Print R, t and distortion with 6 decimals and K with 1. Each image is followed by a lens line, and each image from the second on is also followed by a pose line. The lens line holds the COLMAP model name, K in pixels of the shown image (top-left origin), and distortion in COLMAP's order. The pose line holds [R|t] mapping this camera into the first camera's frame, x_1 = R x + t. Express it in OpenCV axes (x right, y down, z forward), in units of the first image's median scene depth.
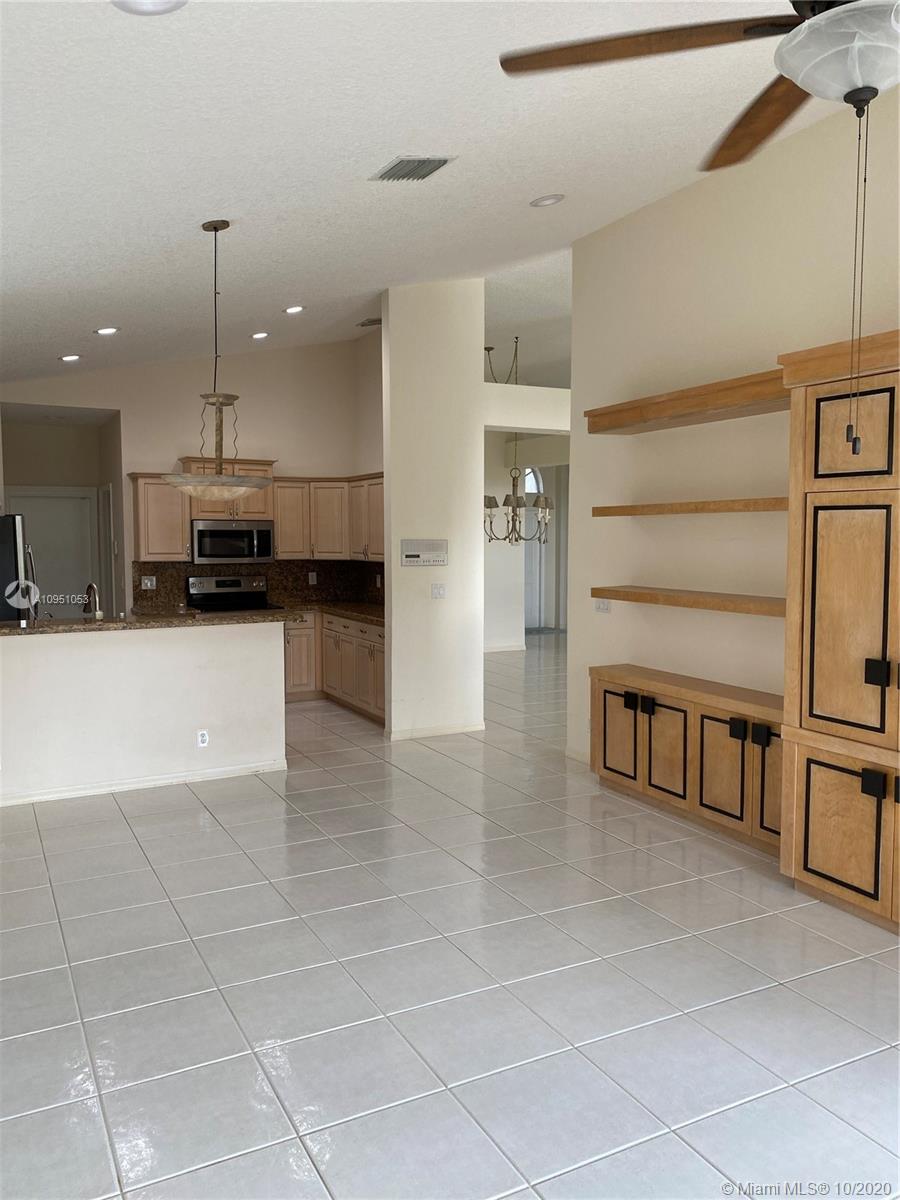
lens RADIAL K [[917.3, 0, 450.0], [0, 917.3, 600.0], [0, 0, 1]] dist [0.001054, 0.000247]
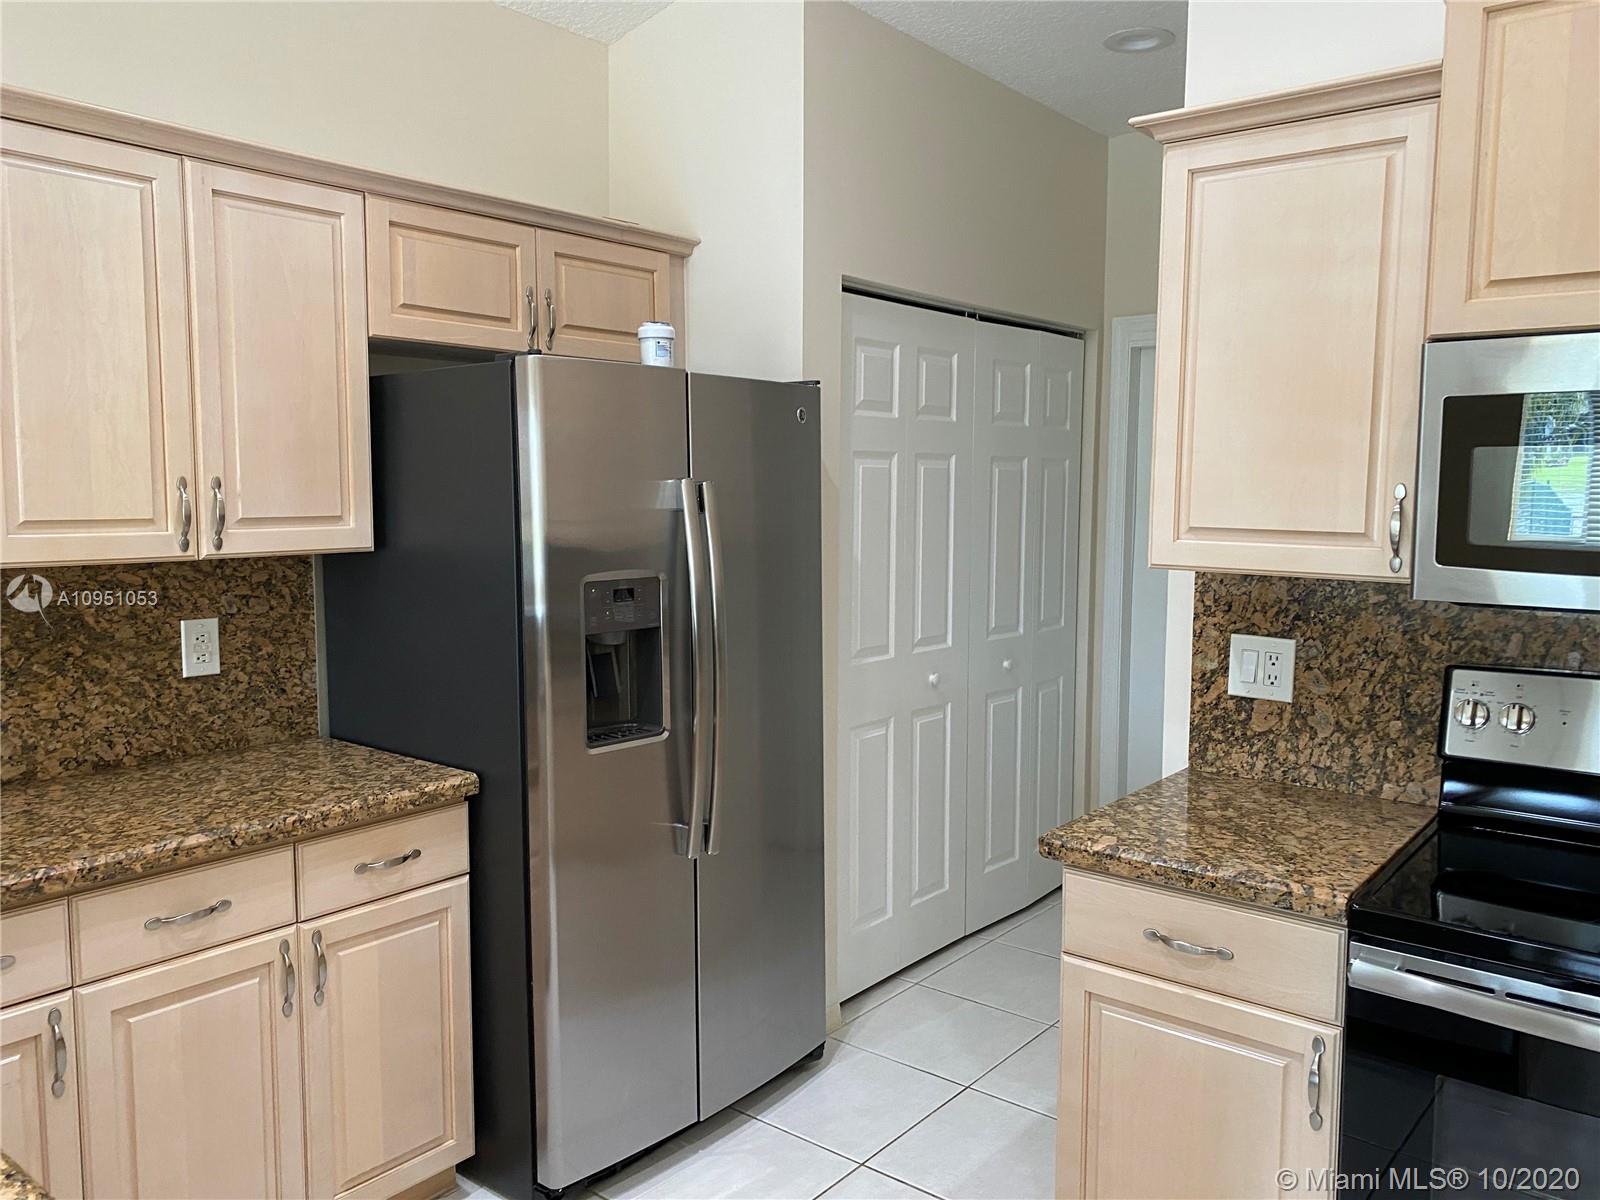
lens RADIAL K [[1223.0, 0, 800.0], [0, 1223.0, 600.0], [0, 0, 1]] dist [0.001054, 0.000247]
pose [[0.392931, 0.086174, -0.915521, -0.112679], [-0.070051, 0.995511, 0.063638, -0.044859], [0.916896, 0.039128, 0.397204, 0.787656]]
